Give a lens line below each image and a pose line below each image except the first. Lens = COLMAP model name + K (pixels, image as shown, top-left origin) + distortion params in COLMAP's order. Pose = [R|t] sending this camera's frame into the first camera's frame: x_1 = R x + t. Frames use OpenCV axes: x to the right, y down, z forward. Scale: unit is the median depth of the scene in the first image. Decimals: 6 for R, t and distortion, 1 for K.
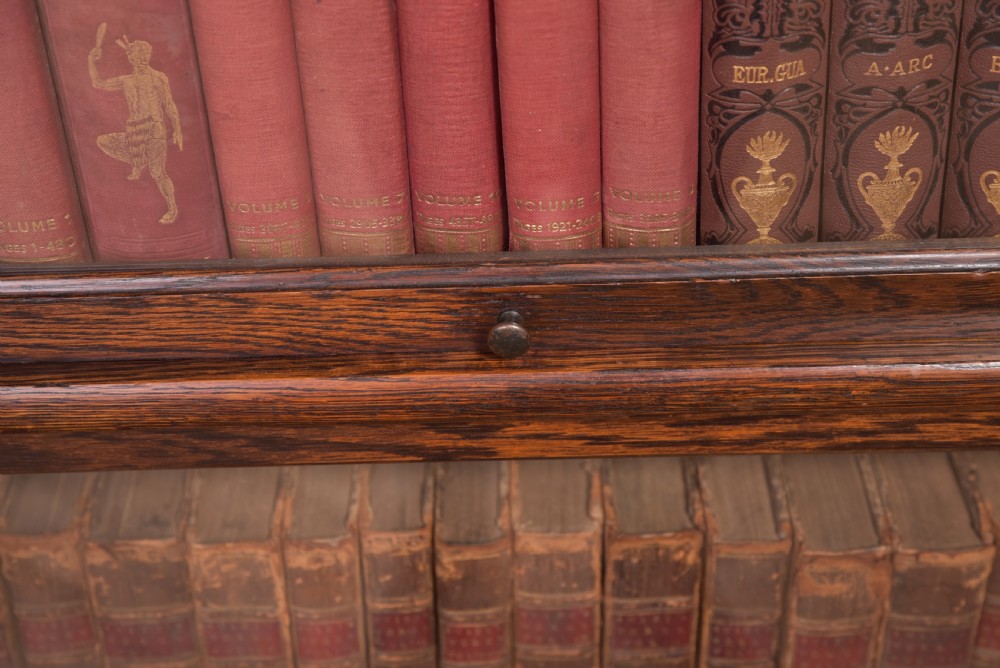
lens RADIAL K [[1694.9, 0, 500.0], [0, 1694.9, 334.0], [0, 0, 1]] dist [0.142310, -0.161004]
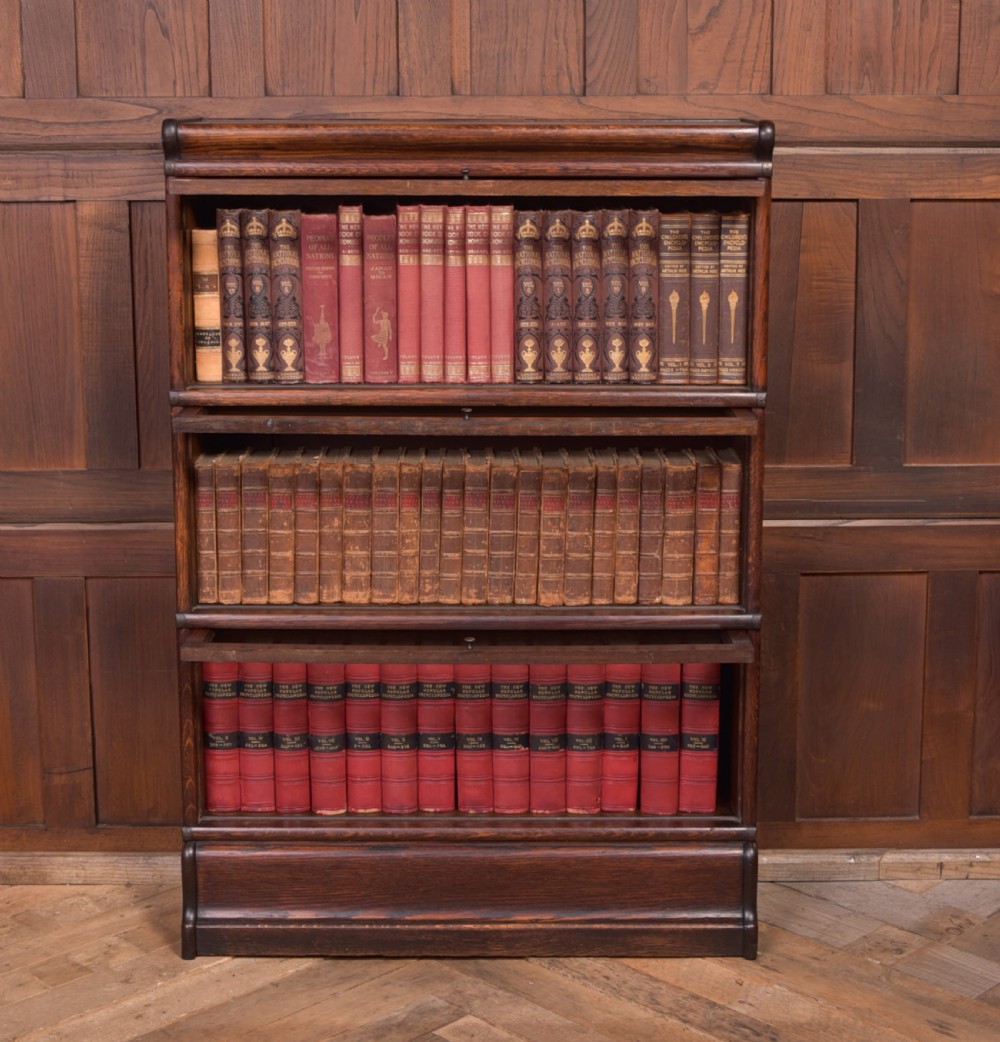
lens RADIAL K [[1945.7, 0, 525.4], [0, 1945.7, 410.9], [0, 0, 1]] dist [-0.070390, 0.127020]
pose [[0.998747, 0.040036, 0.030034, 0.007955], [-0.022606, 0.896252, -0.442969, 2.150030], [-0.044653, 0.441735, 0.896034, -3.212531]]
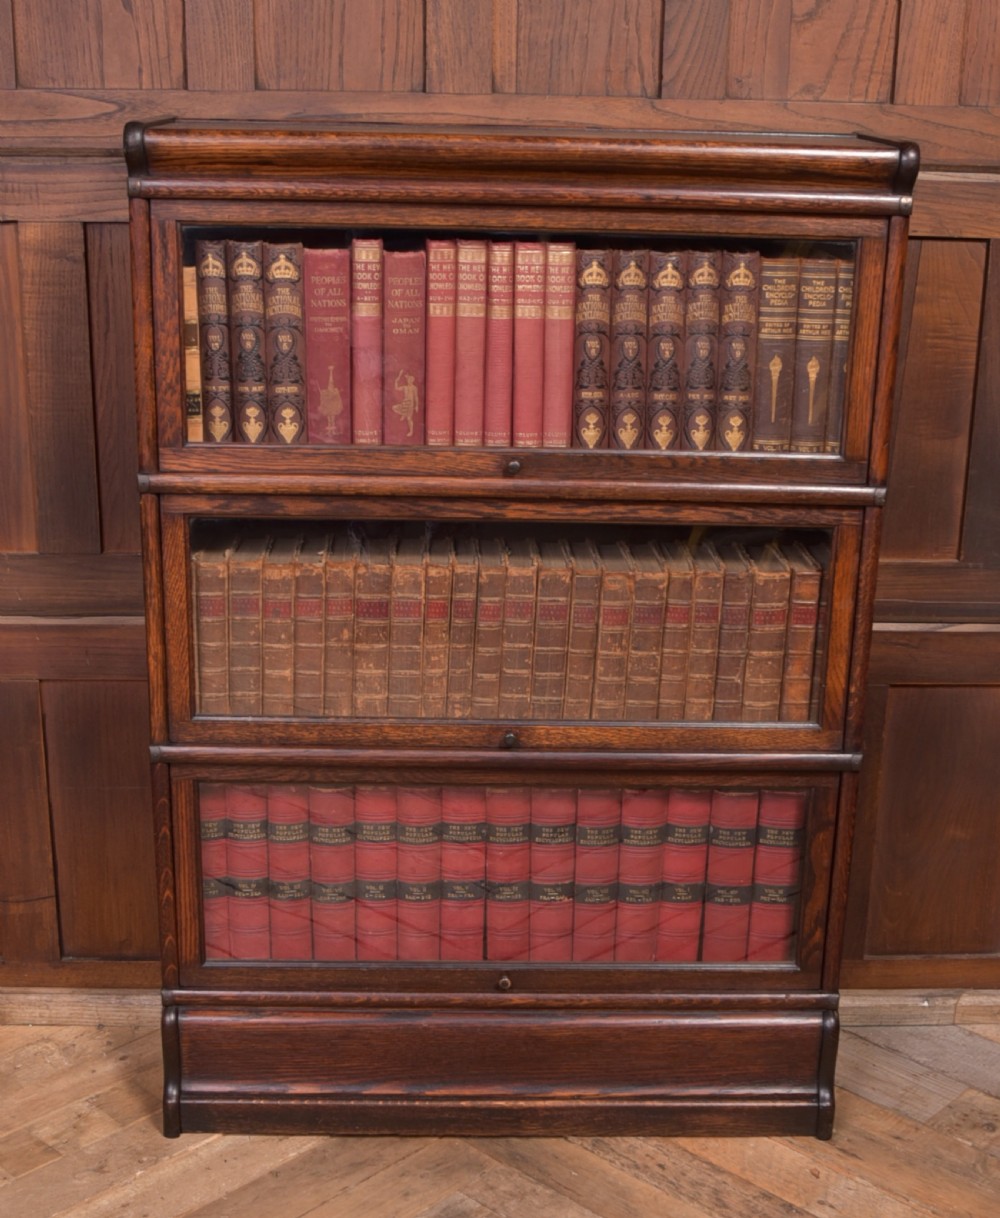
lens RADIAL K [[1775.6, 0, 515.1], [0, 1775.6, 674.8], [0, 0, 1]] dist [-0.116494, 0.107519]
pose [[0.996696, 0.047765, 0.065698, -0.197038], [-0.027145, 0.958194, -0.284830, 1.352487], [-0.076556, 0.282106, 0.956324, -2.157170]]
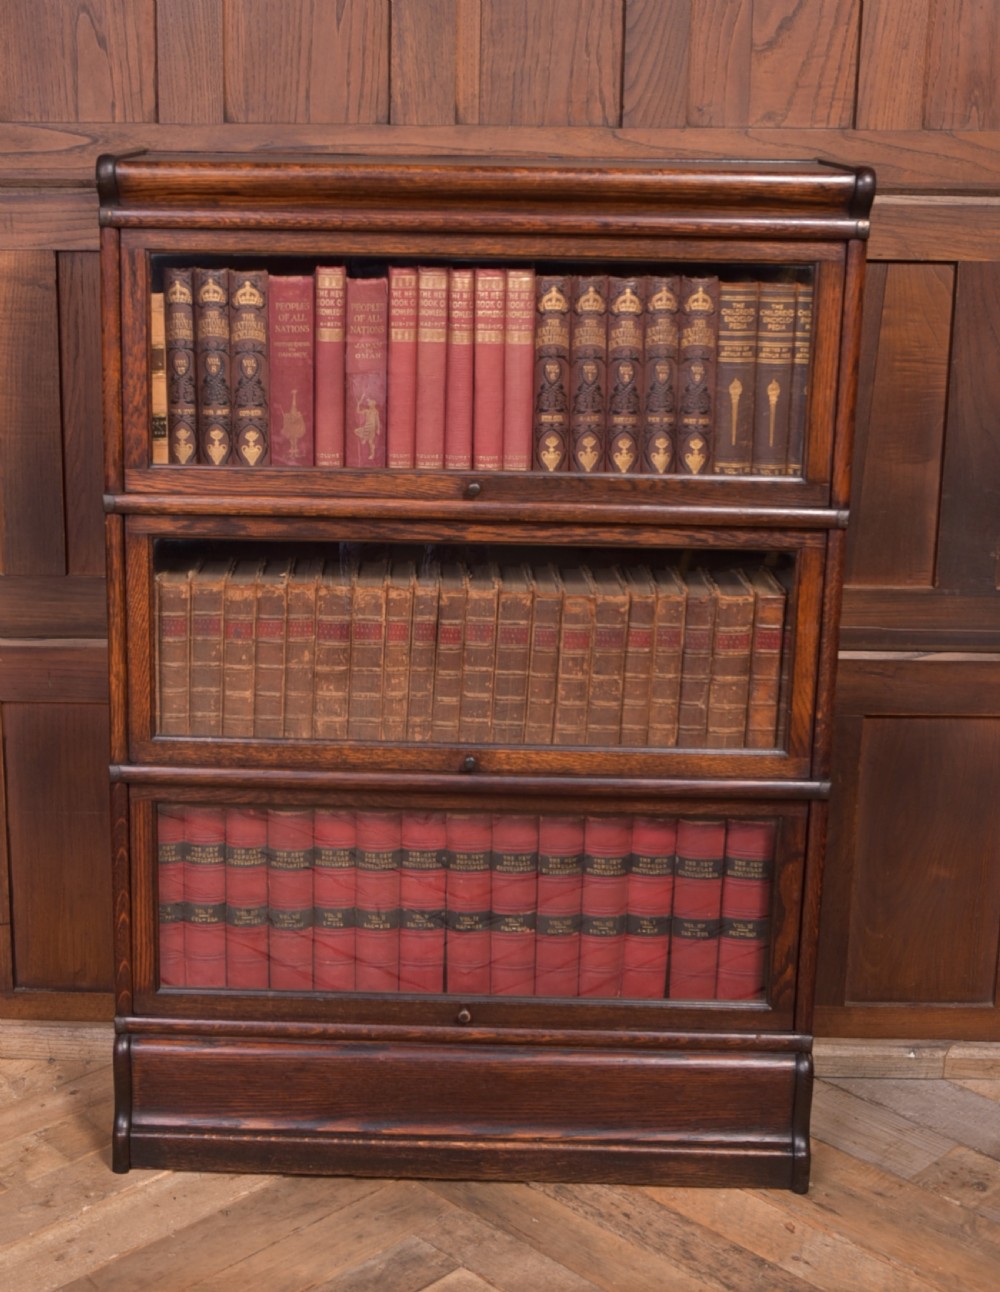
lens RADIAL K [[1908.6, 0, 377.6], [0, 1908.6, 528.0], [0, 0, 1]] dist [-0.069795, 0.129603]
pose [[0.998320, 0.057480, -0.007348, -0.149157], [-0.055901, 0.921883, -0.383414, 1.496537], [-0.015264, 0.383180, 0.923547, -2.394630]]
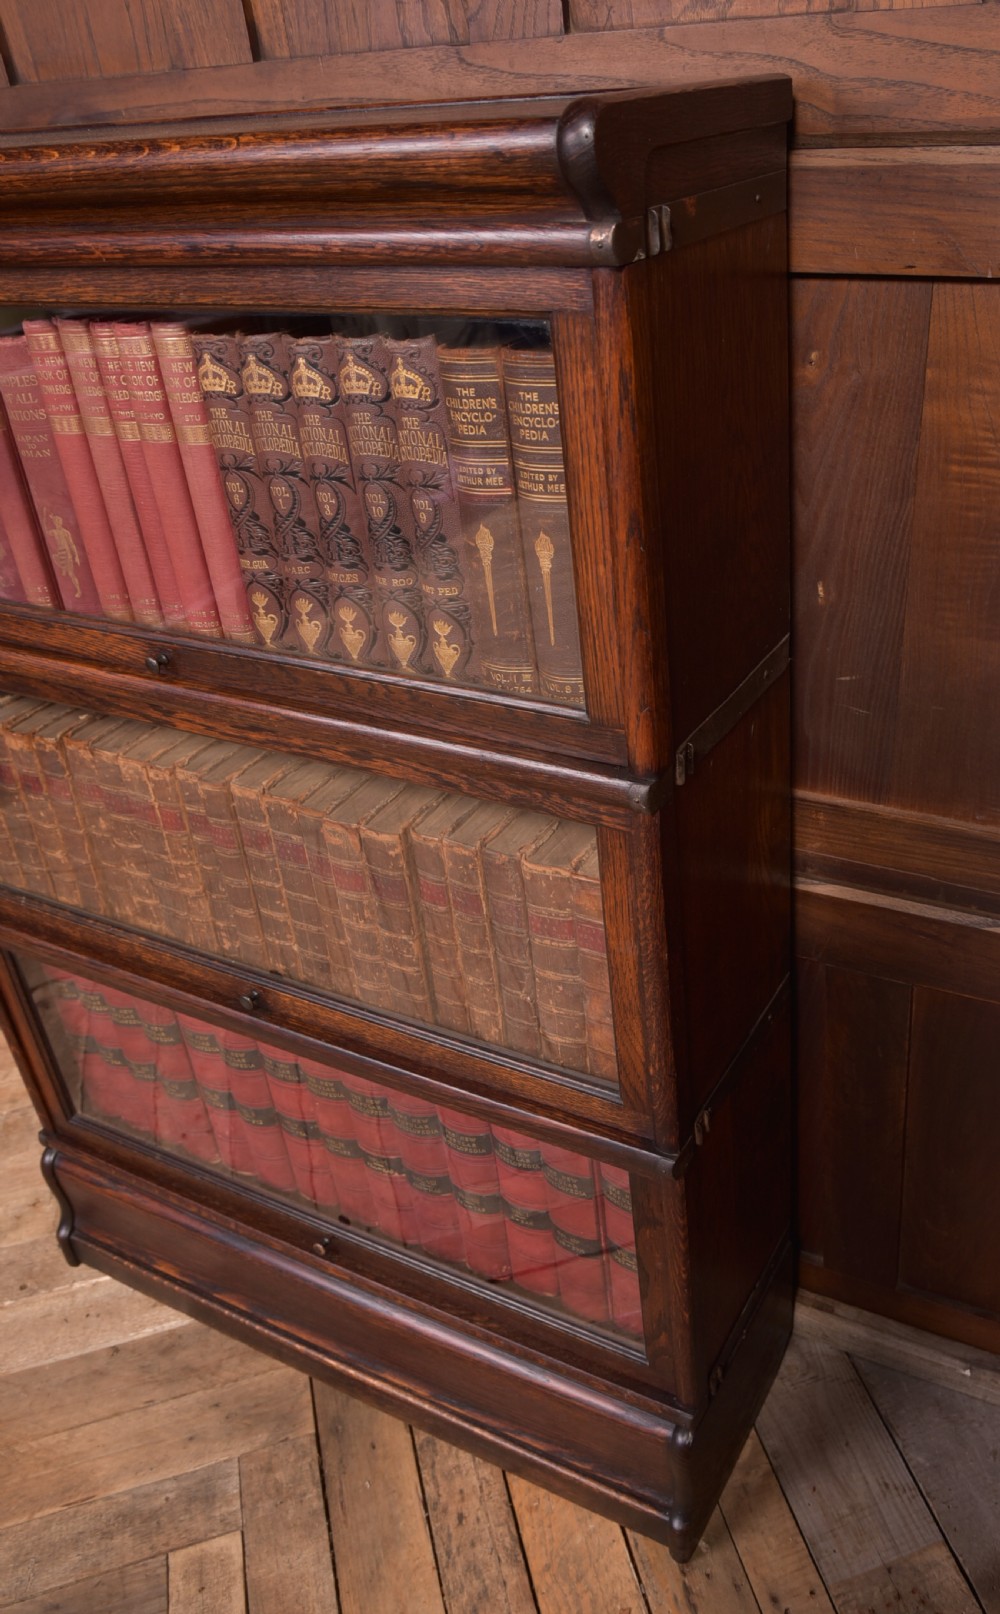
lens RADIAL K [[1292.8, 0, 661.1], [0, 1292.8, 784.7], [0, 0, 1]] dist [-0.118656, 0.085881]
pose [[0.900225, 0.211915, -0.380378, 1.260132], [-0.236704, 0.971396, -0.019017, 0.028673], [0.365468, 0.107156, 0.924636, -0.286148]]
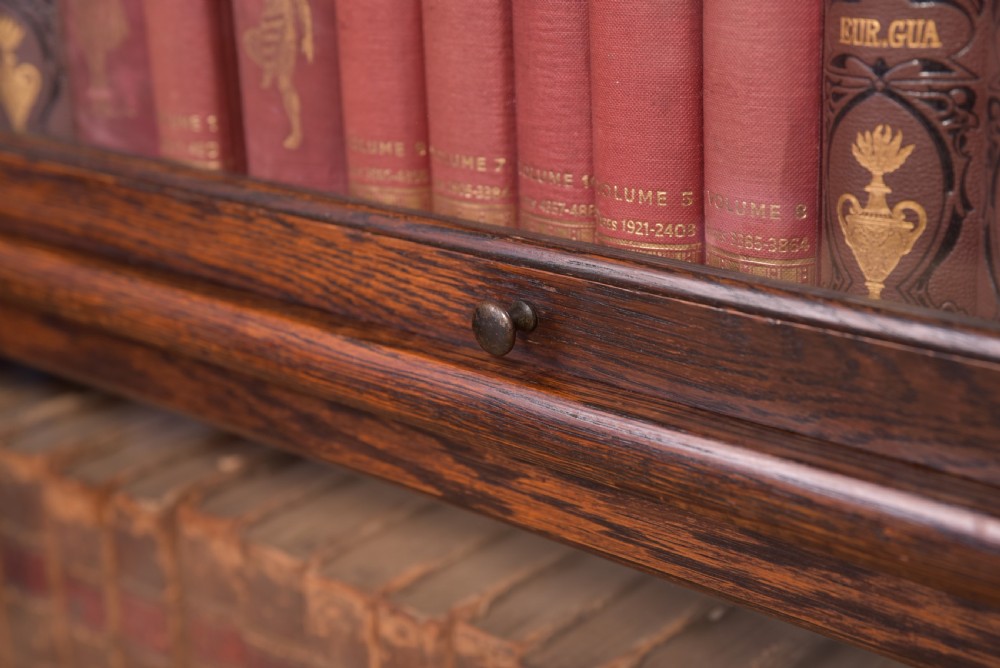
lens RADIAL K [[1694.9, 0, 500.0], [0, 1694.9, 334.0], [0, 0, 1]] dist [0.142310, -0.161004]
pose [[0.761762, 0.223298, -0.608159, 0.466406], [-0.369478, 0.920835, -0.124694, 0.098884], [0.532170, 0.319688, 0.783961, 0.392081]]
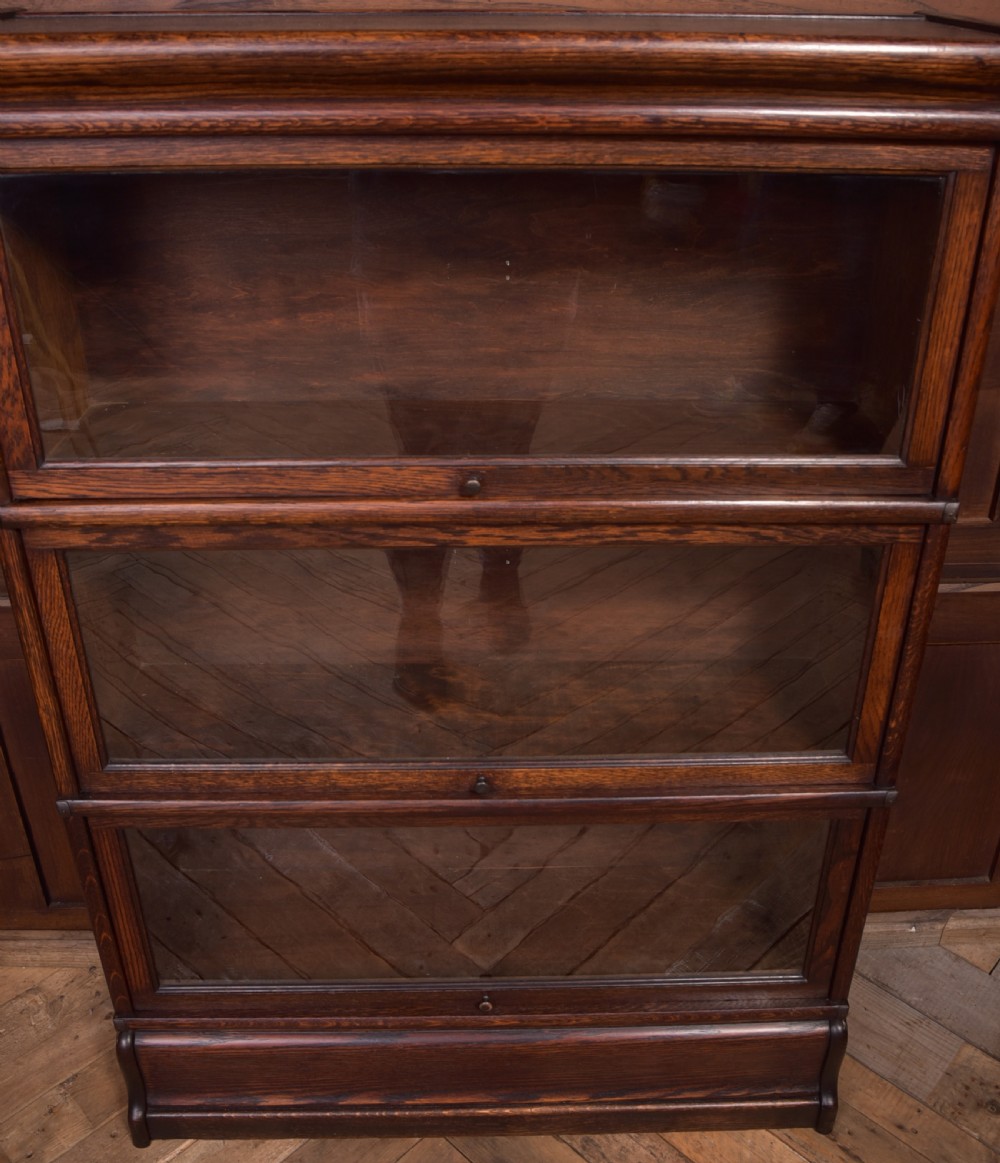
lens RADIAL K [[1115.1, 0, 518.7], [0, 1115.1, 536.9], [0, 0, 1]] dist [-0.120556, 0.096803]
pose [[0.997990, 0.023354, 0.058910, -0.023091], [-0.015436, 0.991202, -0.131453, 0.284499], [-0.061462, 0.130279, 0.989571, -0.608839]]
